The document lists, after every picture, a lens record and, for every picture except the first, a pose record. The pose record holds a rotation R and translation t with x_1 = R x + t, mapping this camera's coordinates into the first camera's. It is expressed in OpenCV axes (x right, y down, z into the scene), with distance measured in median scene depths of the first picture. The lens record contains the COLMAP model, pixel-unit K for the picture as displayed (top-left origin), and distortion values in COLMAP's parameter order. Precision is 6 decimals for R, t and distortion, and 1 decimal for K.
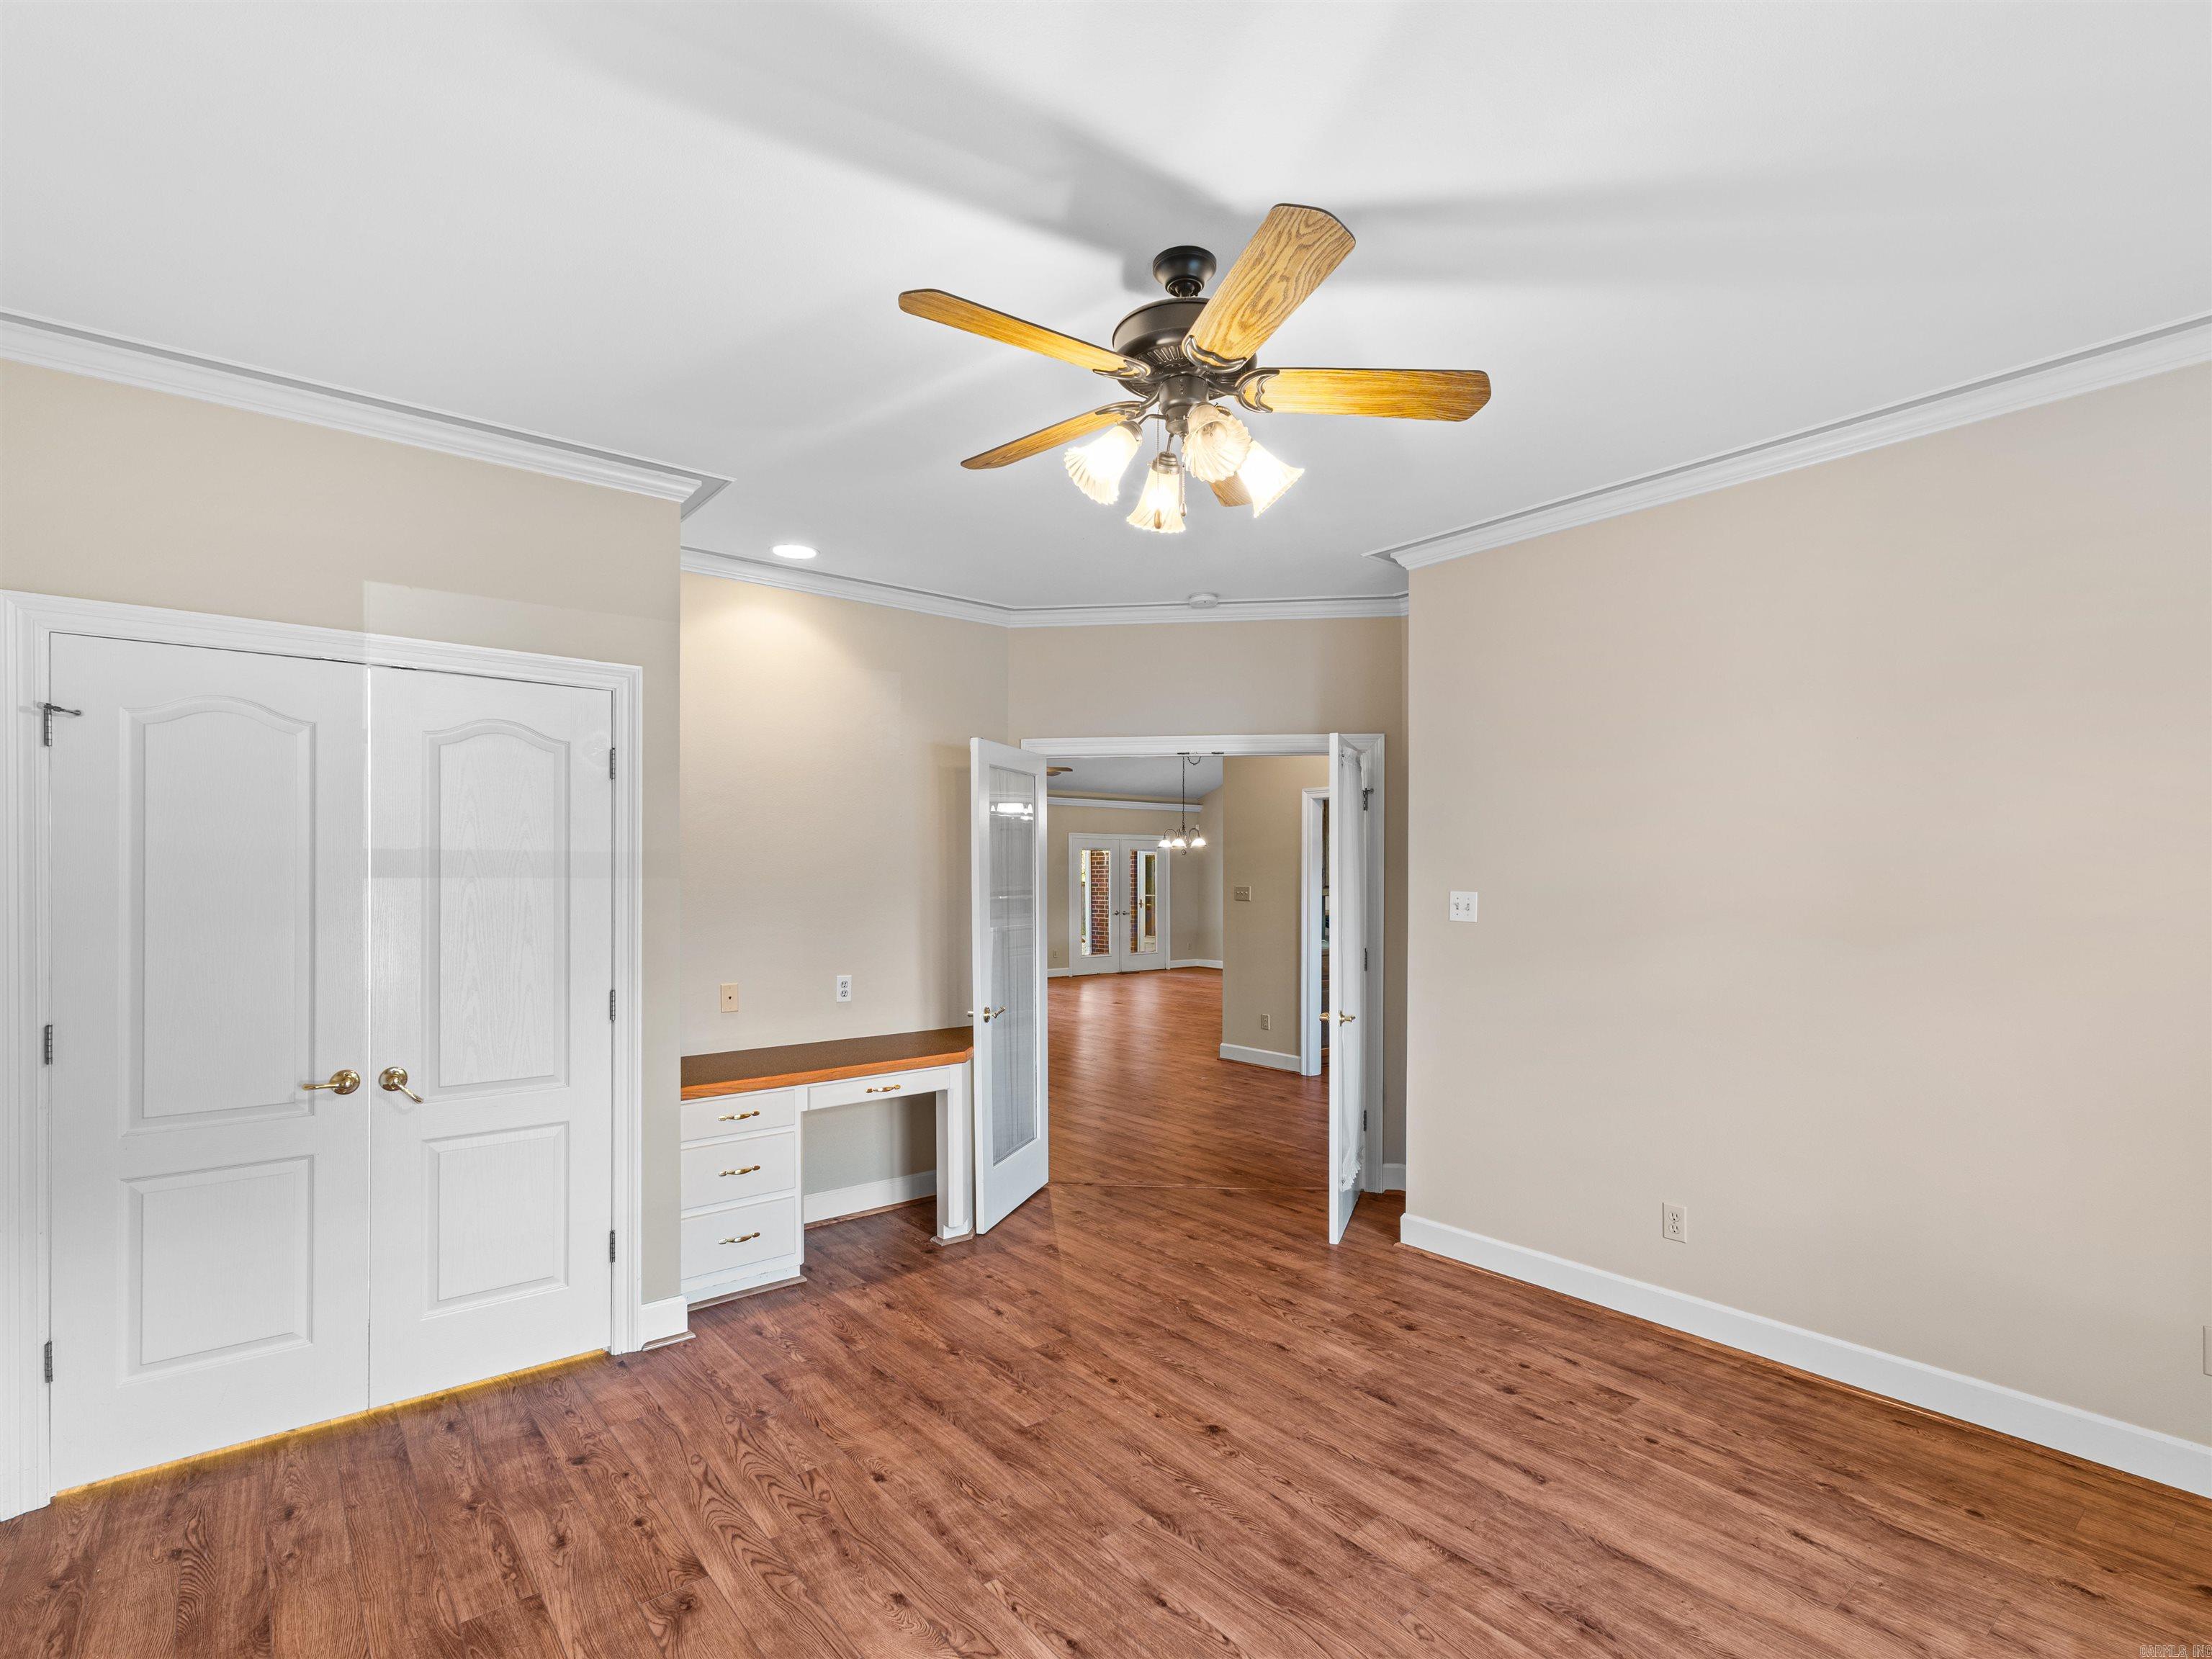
lens RADIAL K [[1064.7, 0, 1106.7], [0, 1064.7, 848.4], [0, 0, 1]] dist [-0.000130, 0.001582]
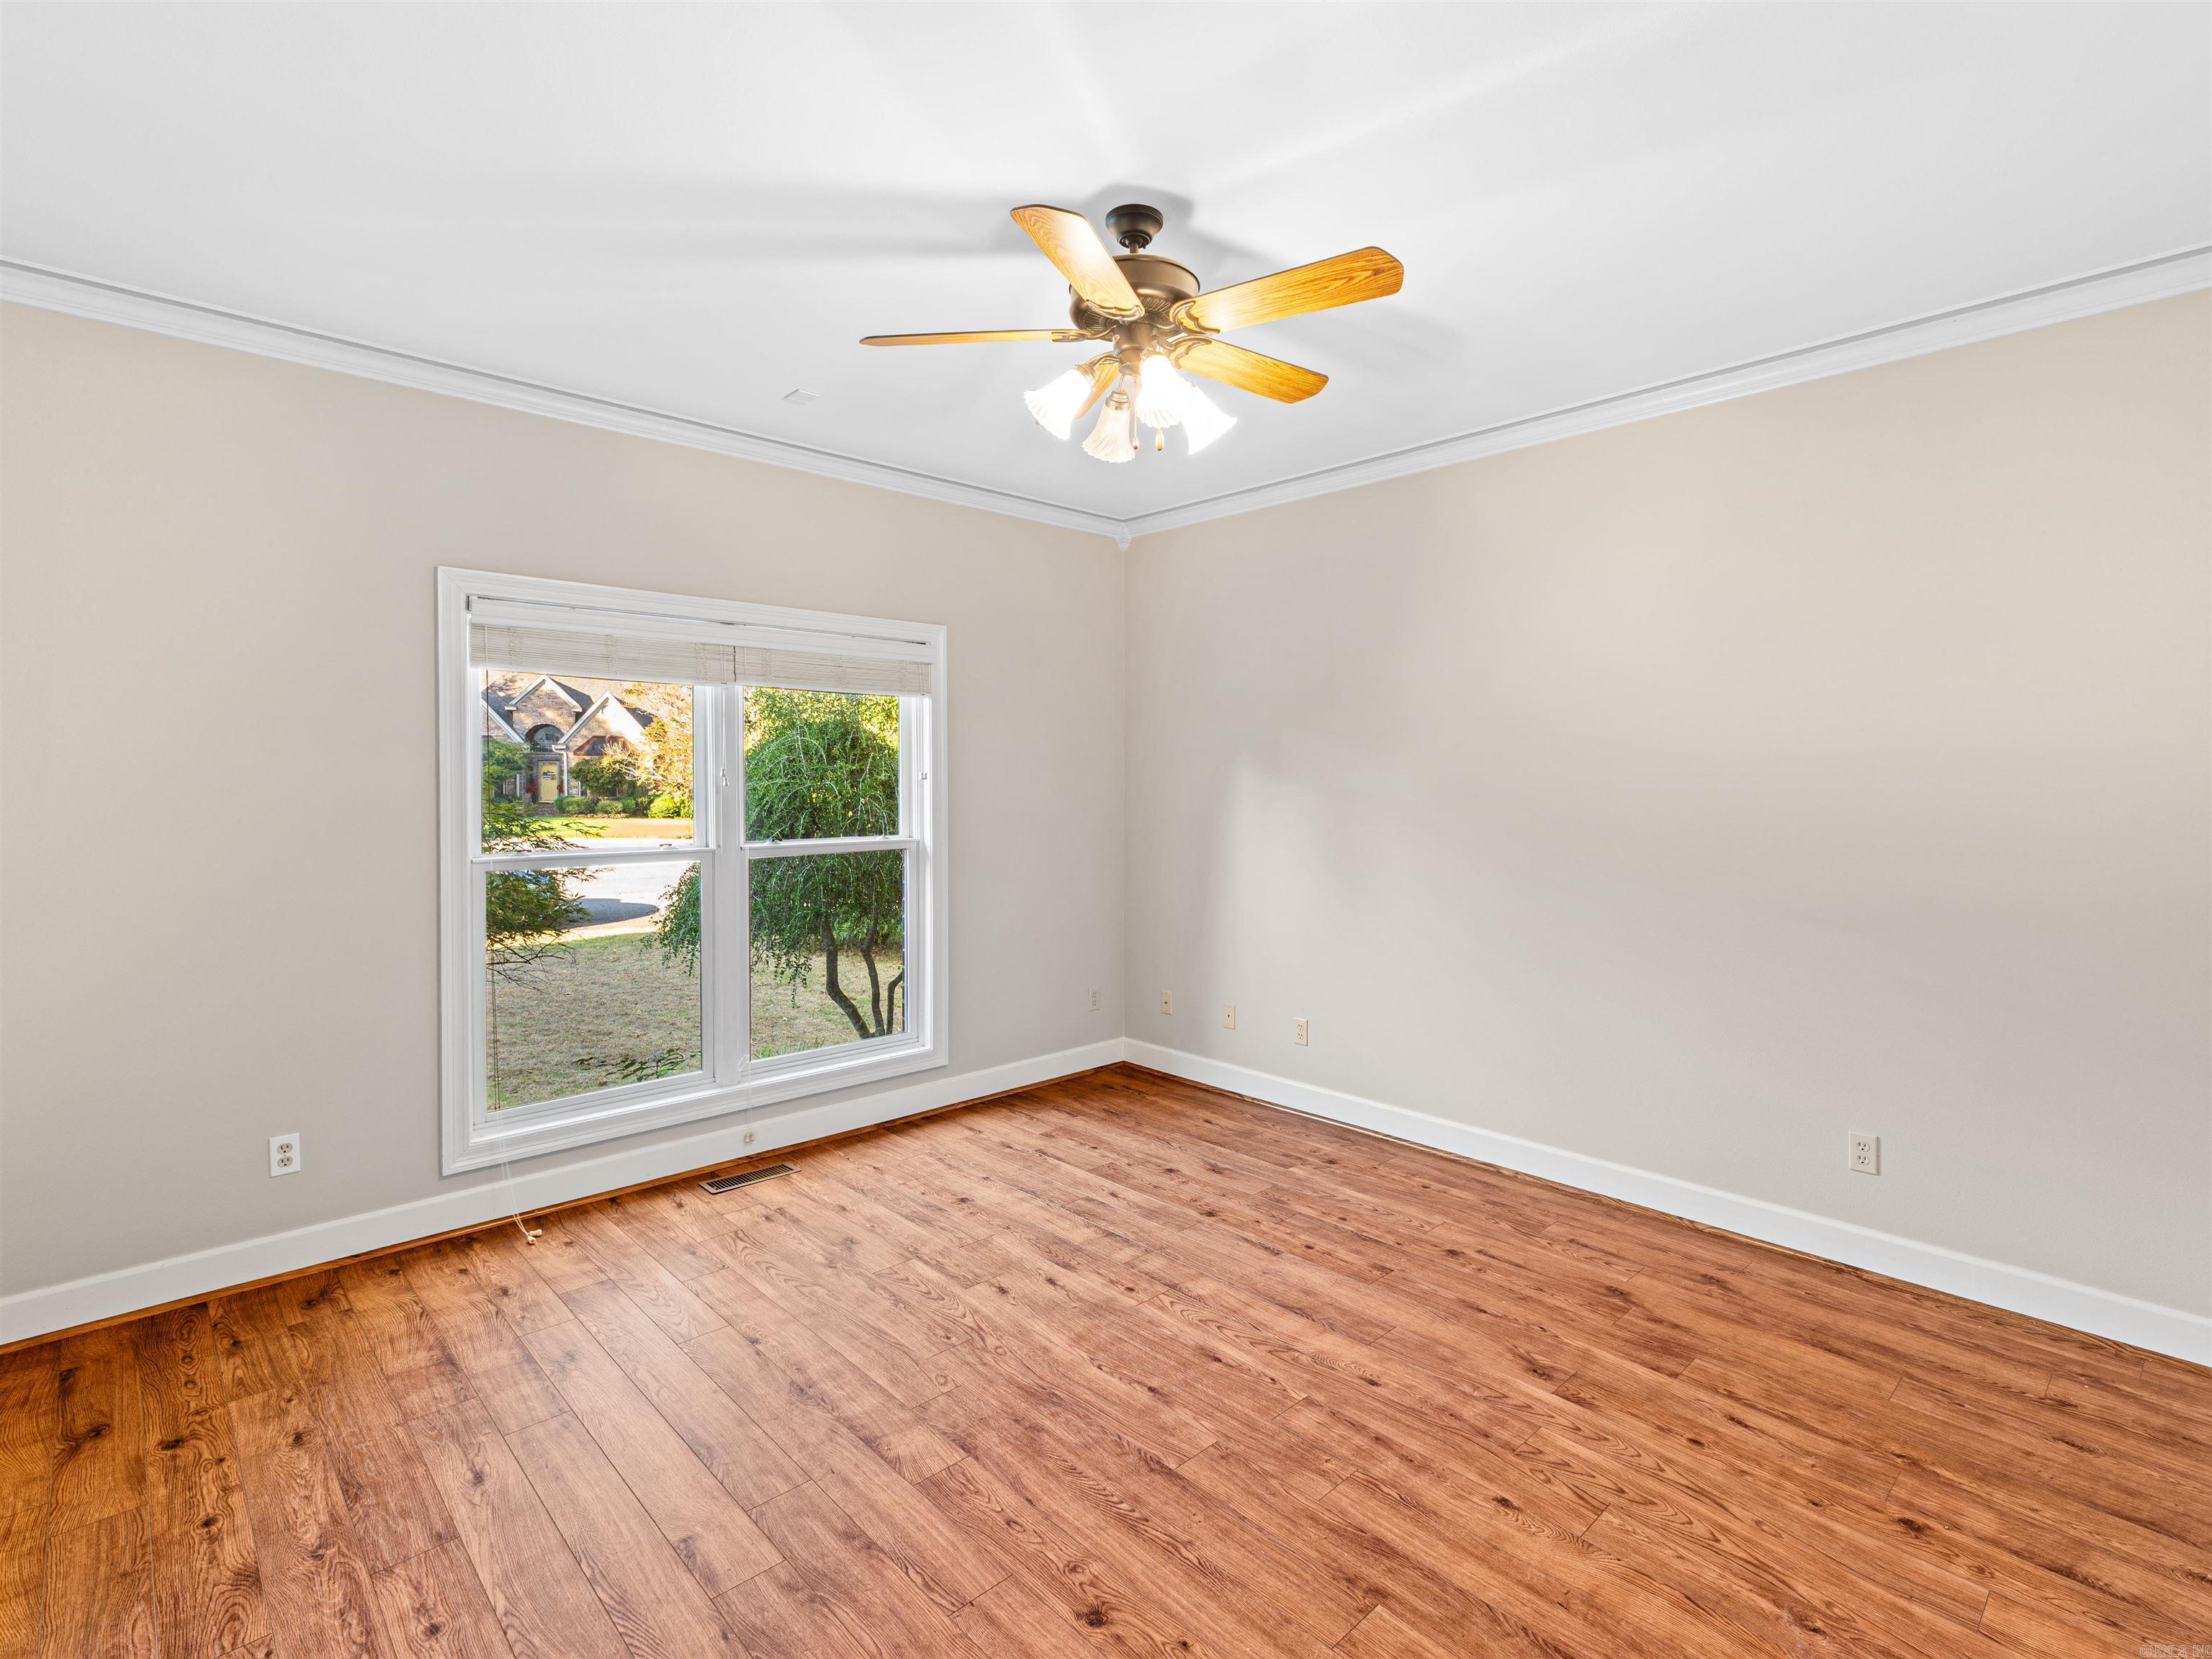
lens RADIAL K [[1064.7, 0, 1107.4], [0, 1064.7, 821.8], [0, 0, 1]] dist [-0.000130, 0.001582]
pose [[-0.997672, 0.001200, -0.068180, 0.153826], [0.000155, 0.999883, 0.015327, 0.051299], [0.068190, 0.015281, -0.997555, 1.843666]]
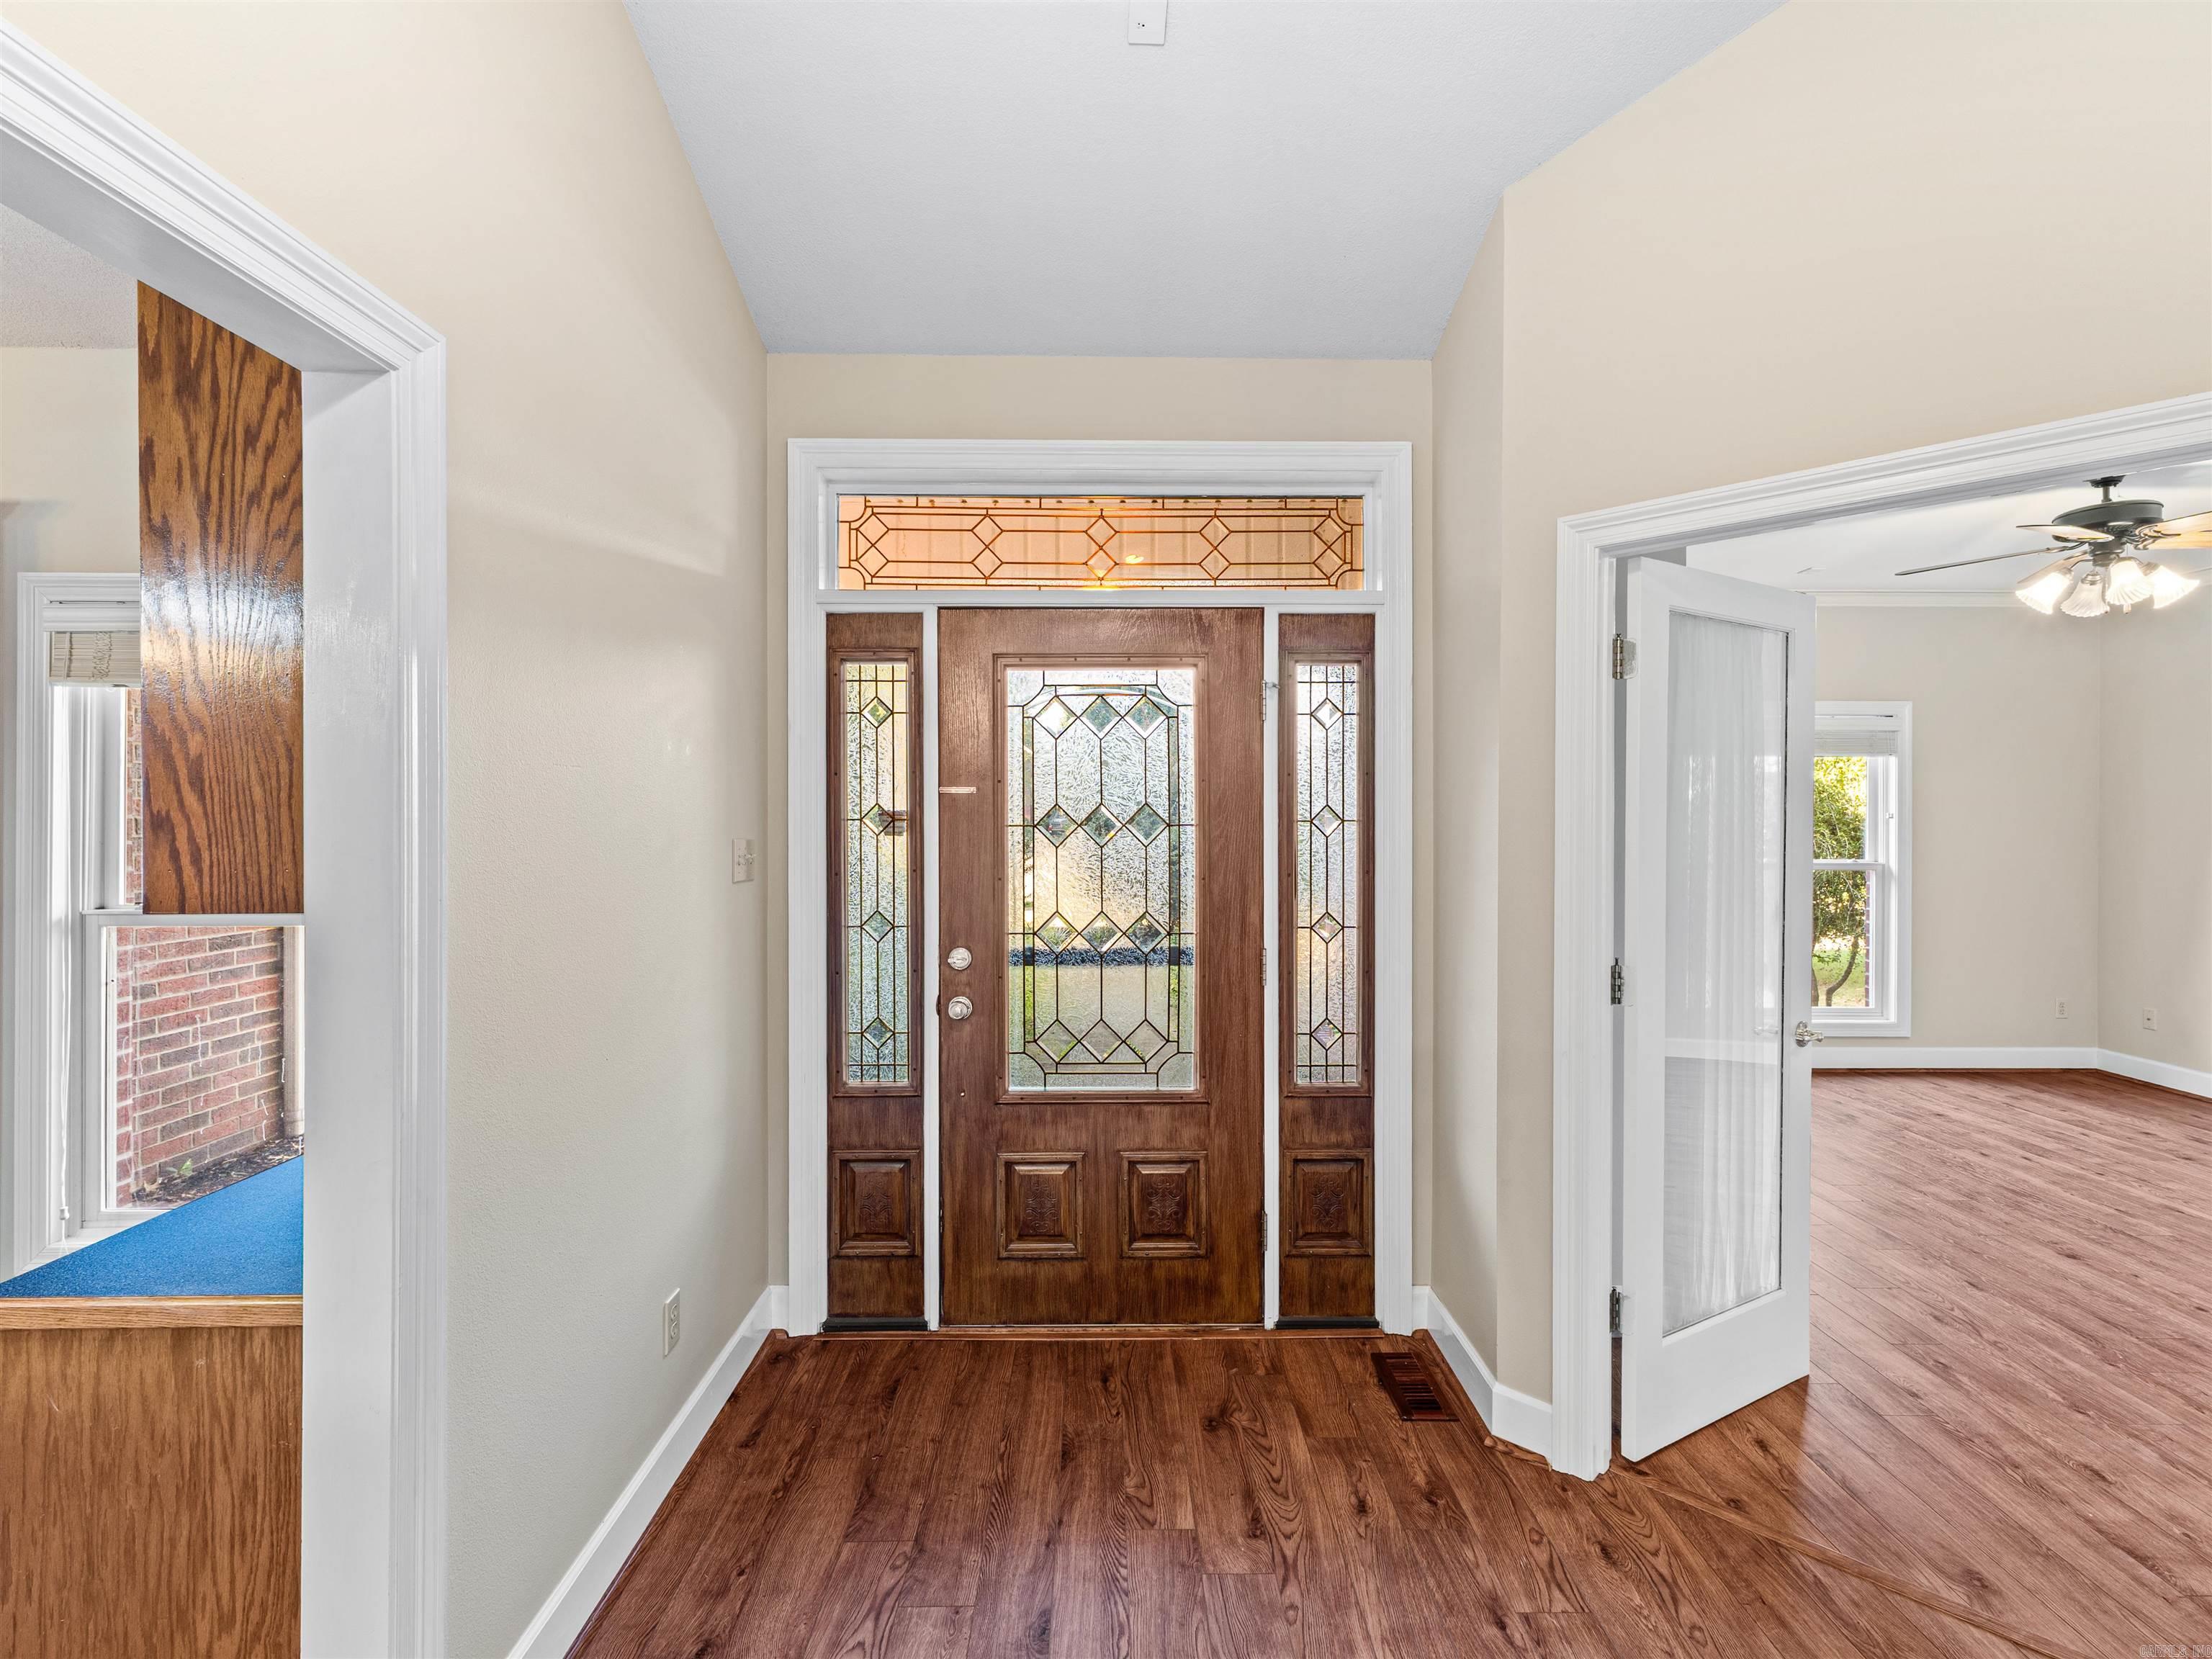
lens RADIAL K [[1064.7, 0, 1100.7], [0, 1064.7, 820.5], [0, 0, 1]] dist [-0.000130, 0.001582]
pose [[-0.783283, -0.006466, 0.621632, 0.244742], [-0.019506, 0.999709, -0.014179, 0.081506], [-0.621360, -0.023232, -0.783181, 3.025073]]
